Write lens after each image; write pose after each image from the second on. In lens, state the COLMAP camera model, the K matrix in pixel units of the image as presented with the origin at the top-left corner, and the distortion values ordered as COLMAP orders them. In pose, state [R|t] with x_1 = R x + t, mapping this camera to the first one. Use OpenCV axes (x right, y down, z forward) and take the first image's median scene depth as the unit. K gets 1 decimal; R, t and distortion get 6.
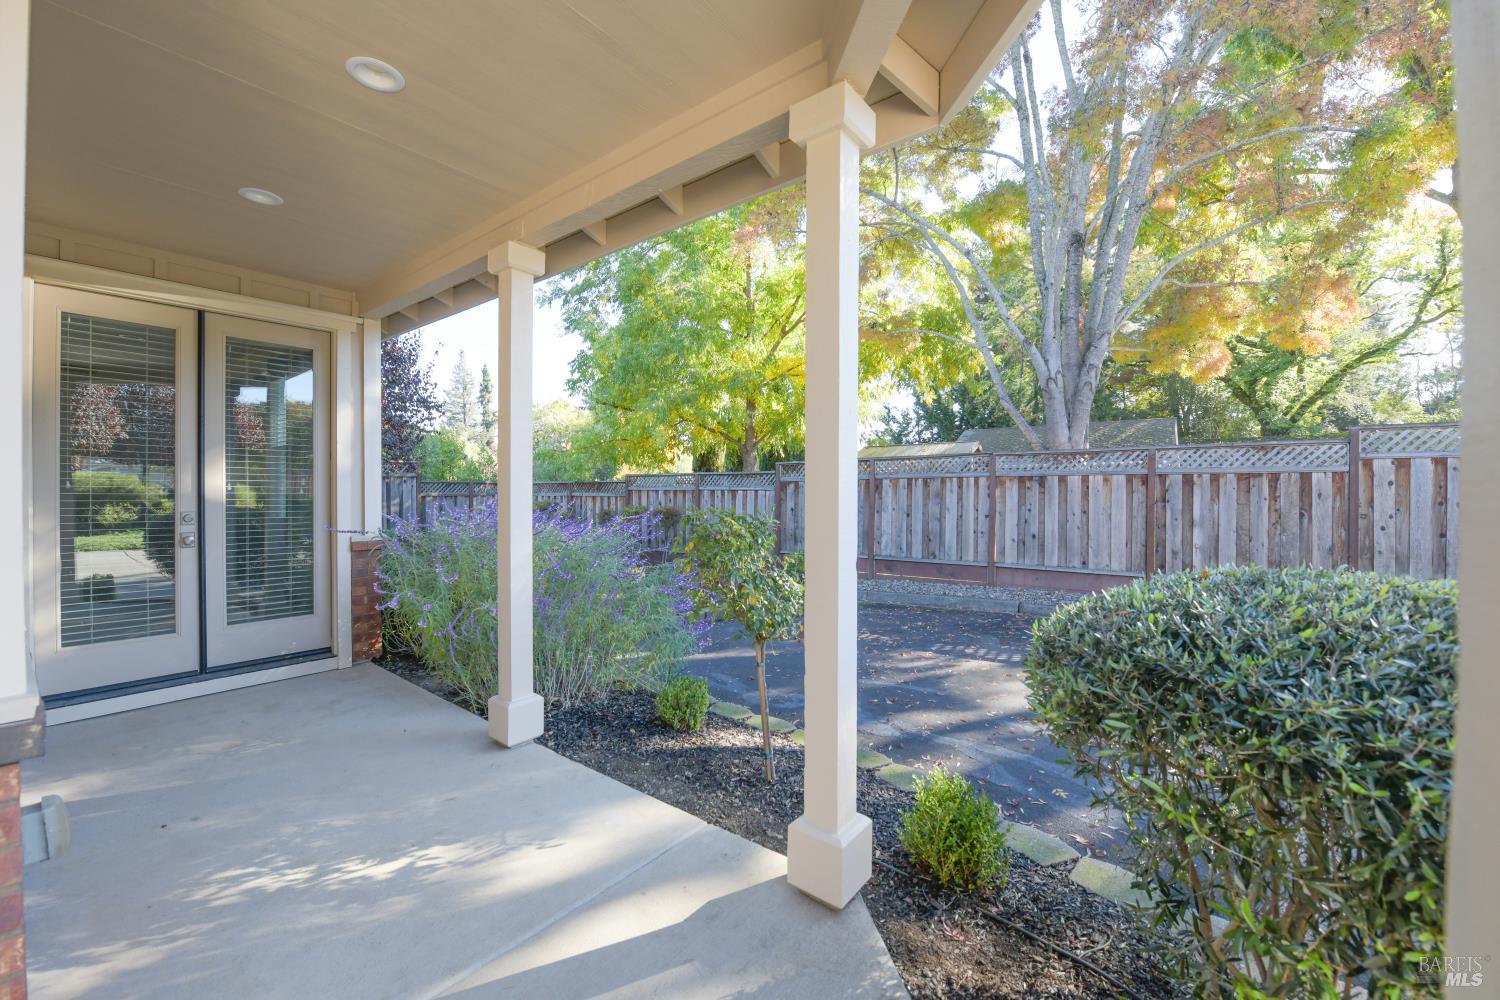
lens RADIAL K [[622.5, 0, 711.6], [0, 622.5, 488.4], [0, 0, 1]] dist [-0.000457, -0.000089]
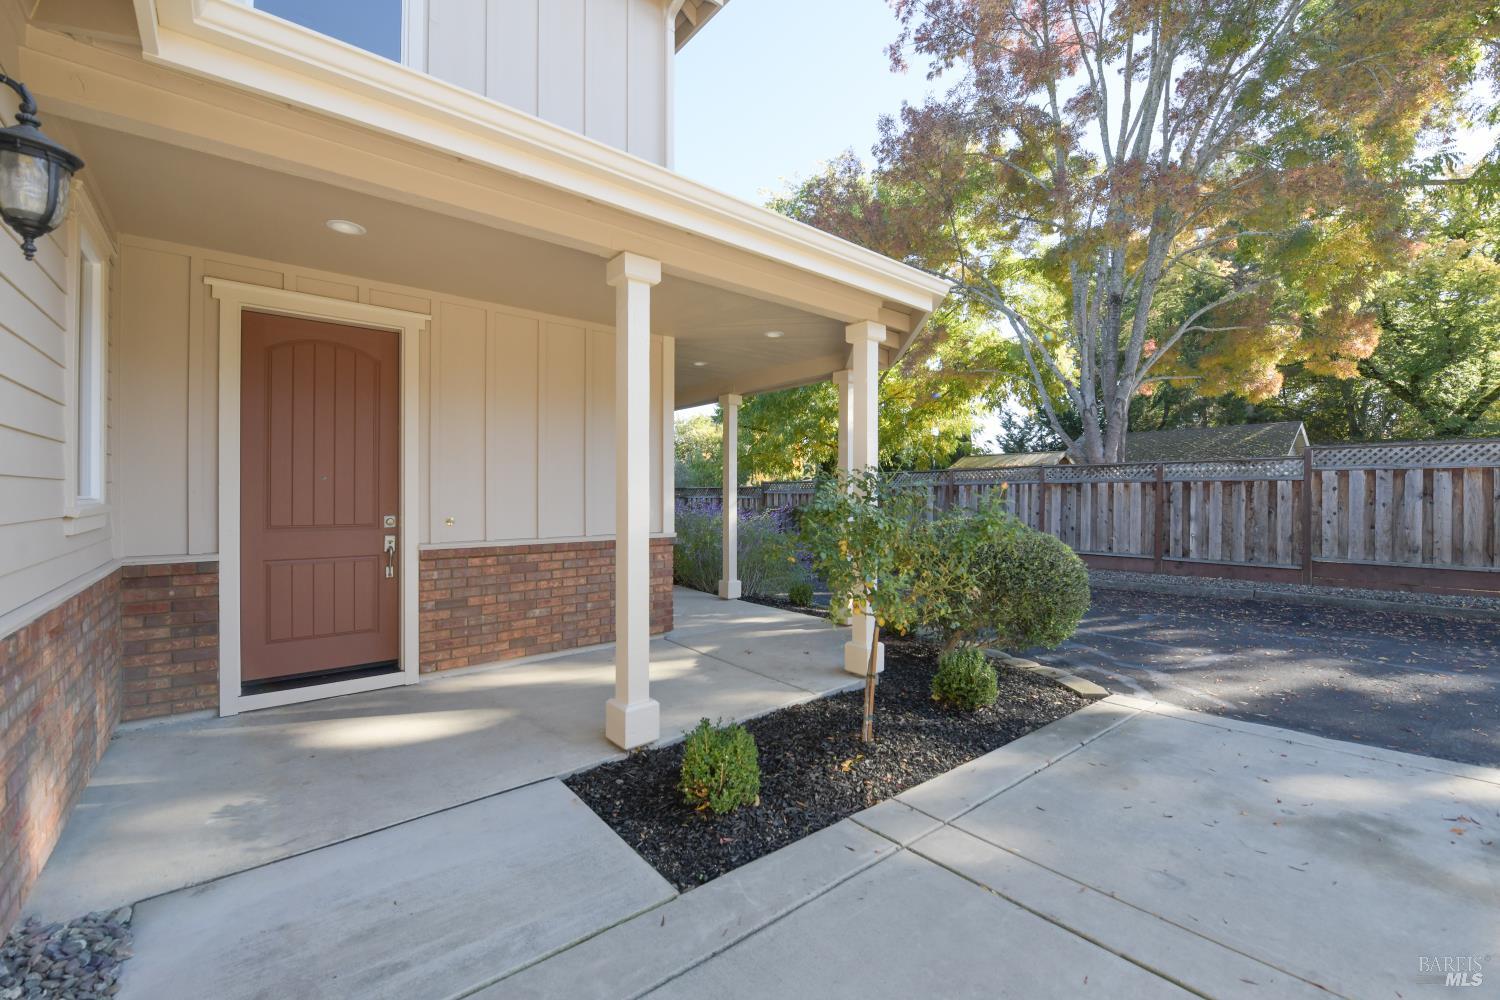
lens RADIAL K [[622.5, 0, 711.6], [0, 622.5, 488.4], [0, 0, 1]] dist [-0.000457, -0.000089]
pose [[0.979315, -0.002212, -0.202331, 0.035068], [0.001090, 0.999983, -0.005657, -0.001931], [0.202340, 0.005319, 0.979301, -0.477893]]
